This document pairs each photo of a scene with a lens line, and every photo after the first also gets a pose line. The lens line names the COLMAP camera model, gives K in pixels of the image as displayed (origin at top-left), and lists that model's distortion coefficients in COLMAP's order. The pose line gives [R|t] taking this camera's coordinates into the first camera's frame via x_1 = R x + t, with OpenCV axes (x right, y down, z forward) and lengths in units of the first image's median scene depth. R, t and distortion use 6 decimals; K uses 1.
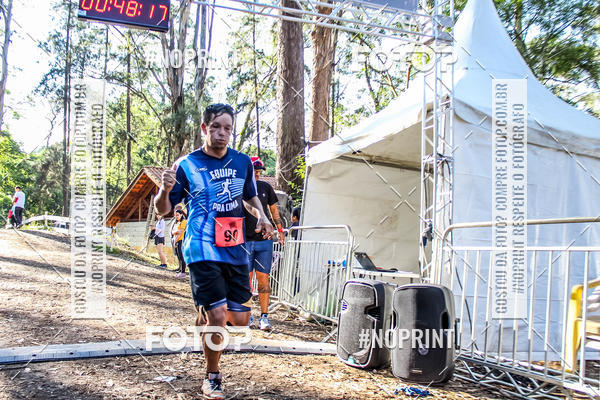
lens RADIAL K [[626.5, 0, 300.4], [0, 626.5, 192.5], [0, 0, 1]] dist [-0.157965, 0.258722]
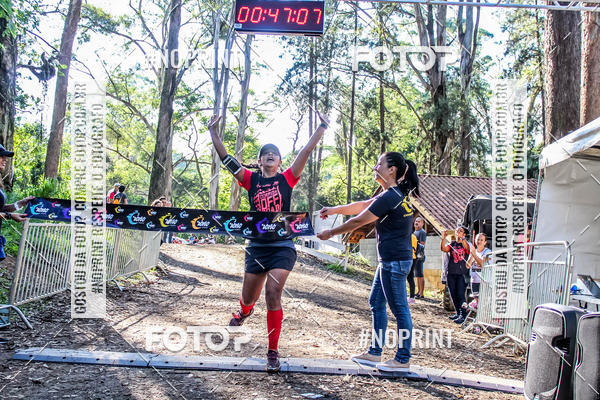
lens RADIAL K [[849.8, 0, 314.8], [0, 849.8, 198.4], [0, 0, 1]] dist [-0.025168, 0.004317]
pose [[0.900994, -0.010151, -0.433714, 0.141349], [0.008165, 0.999946, -0.006442, -0.000103], [0.433756, 0.002263, 0.901028, -0.079211]]
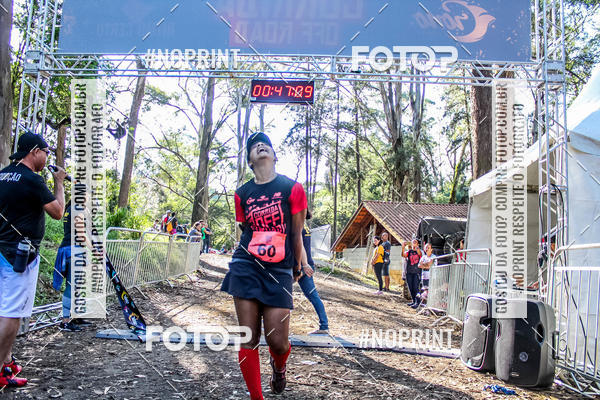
lens RADIAL K [[598.7, 0, 315.2], [0, 598.7, 193.6], [0, 0, 1]] dist [-0.120763, 0.015764]
pose [[0.904386, -0.039605, -0.424873, 0.132636], [0.020023, 0.998525, -0.050458, 0.000102], [0.426245, 0.037126, 0.903846, -0.062567]]
